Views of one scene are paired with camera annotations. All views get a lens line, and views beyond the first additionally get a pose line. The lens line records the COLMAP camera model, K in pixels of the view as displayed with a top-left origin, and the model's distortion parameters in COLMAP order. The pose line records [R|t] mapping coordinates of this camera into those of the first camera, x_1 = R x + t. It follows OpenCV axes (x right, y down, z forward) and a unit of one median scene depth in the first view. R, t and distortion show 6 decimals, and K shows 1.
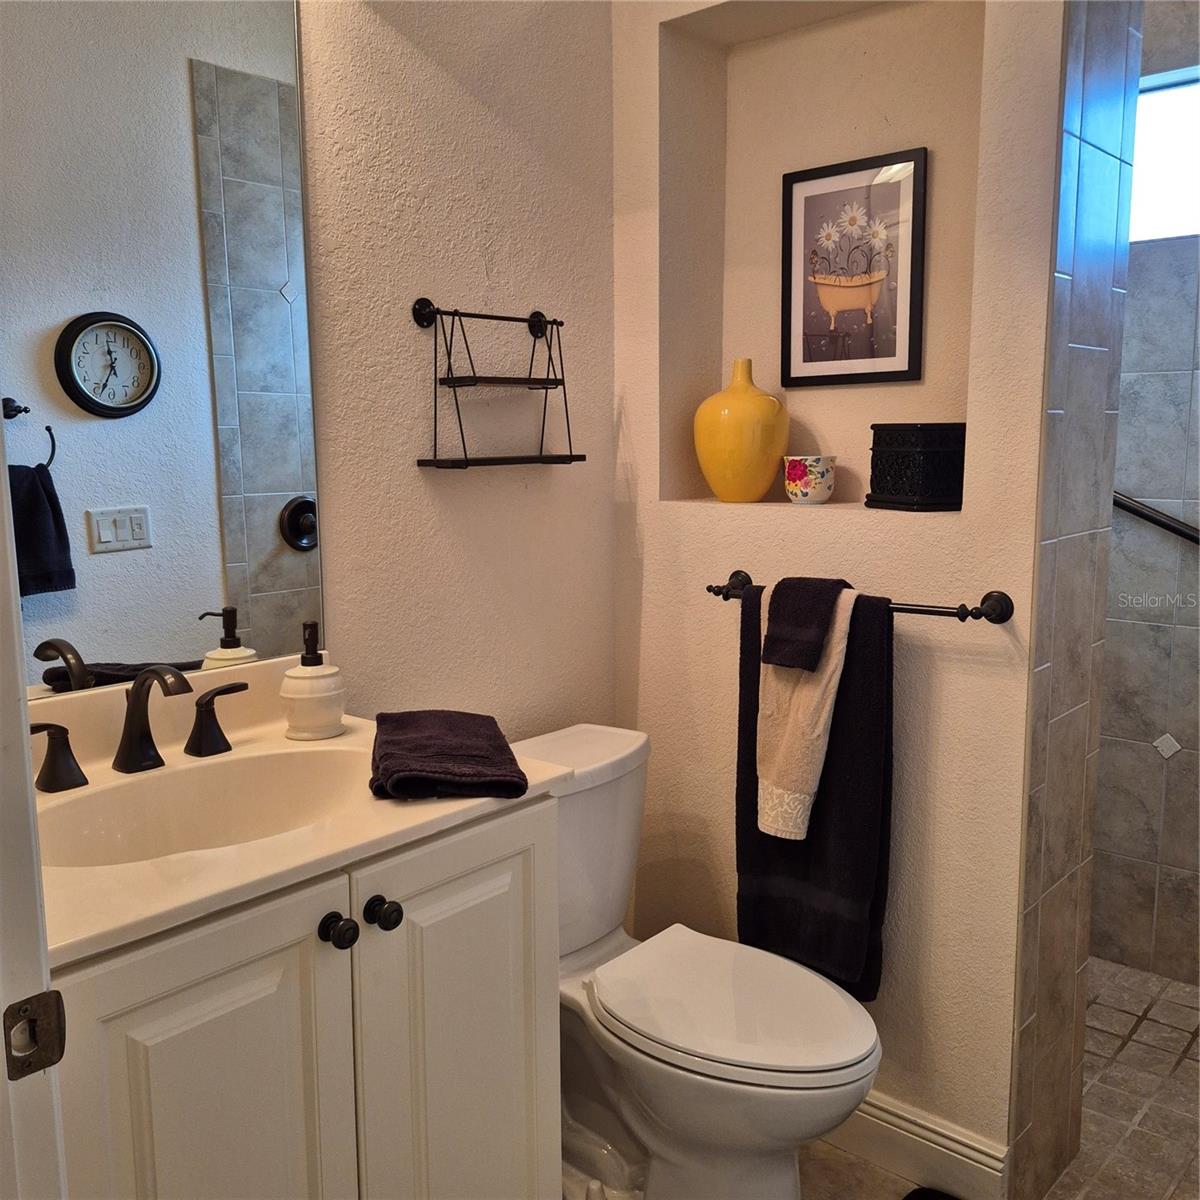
lens RADIAL K [[1093.4, 0, 603.6], [0, 1093.4, 607.7], [0, 0, 1]] dist [0.115974, -0.156960]
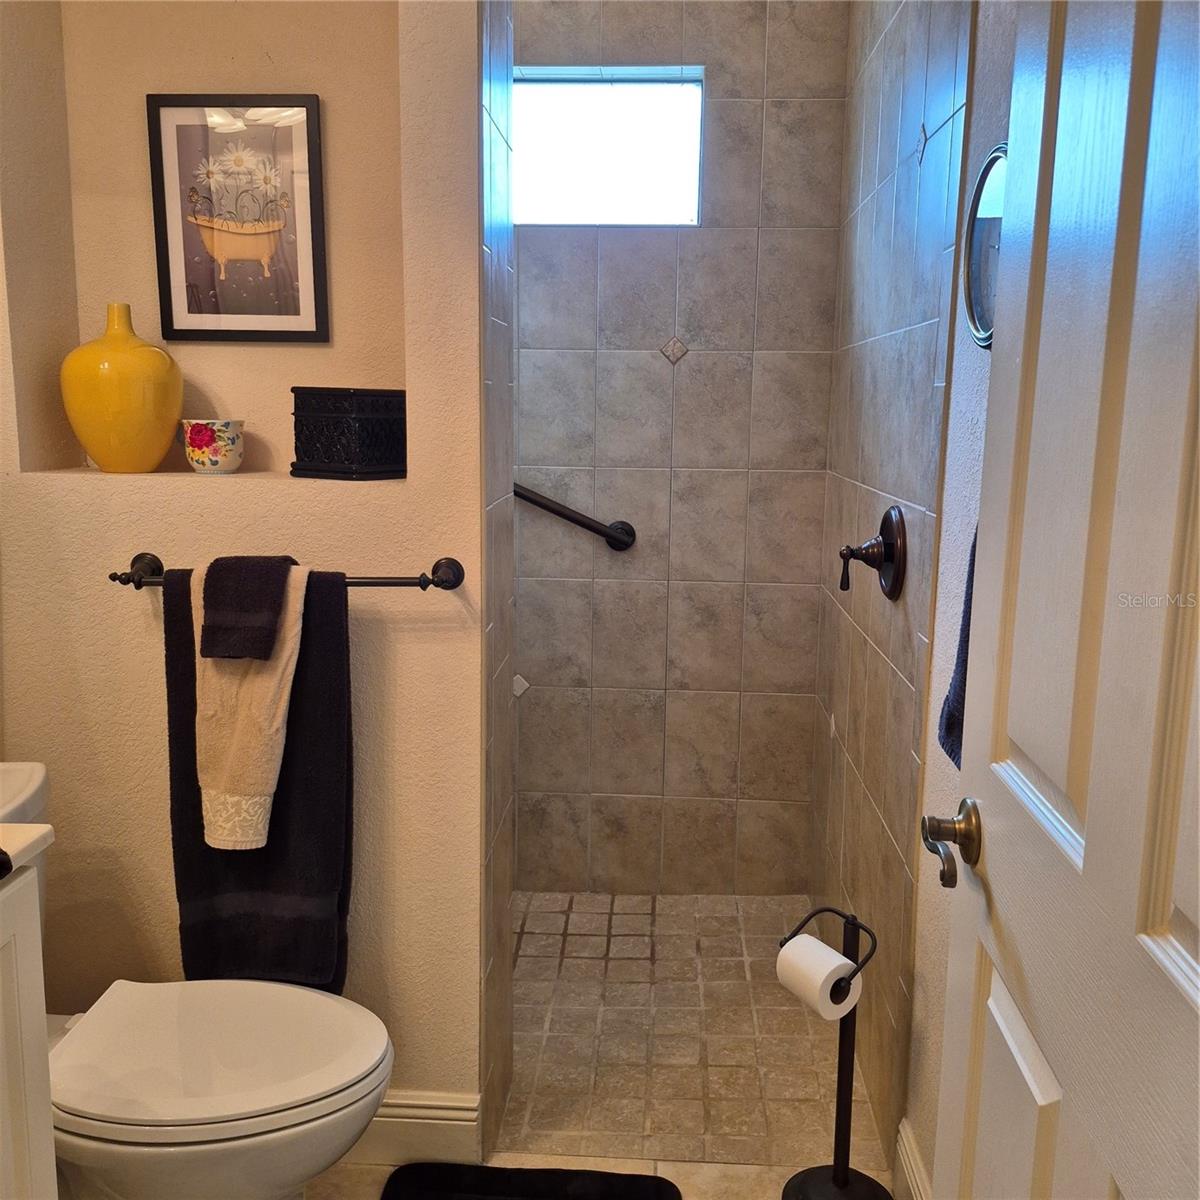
lens RADIAL K [[1102.2, 0, 599.2], [0, 1102.2, 592.3], [0, 0, 1]] dist [0.118204, -0.176041]
pose [[0.789789, -0.086393, 0.607264, -0.136664], [0.077004, 0.996164, 0.041571, -0.013320], [-0.608525, 0.013929, 0.793412, 0.101809]]
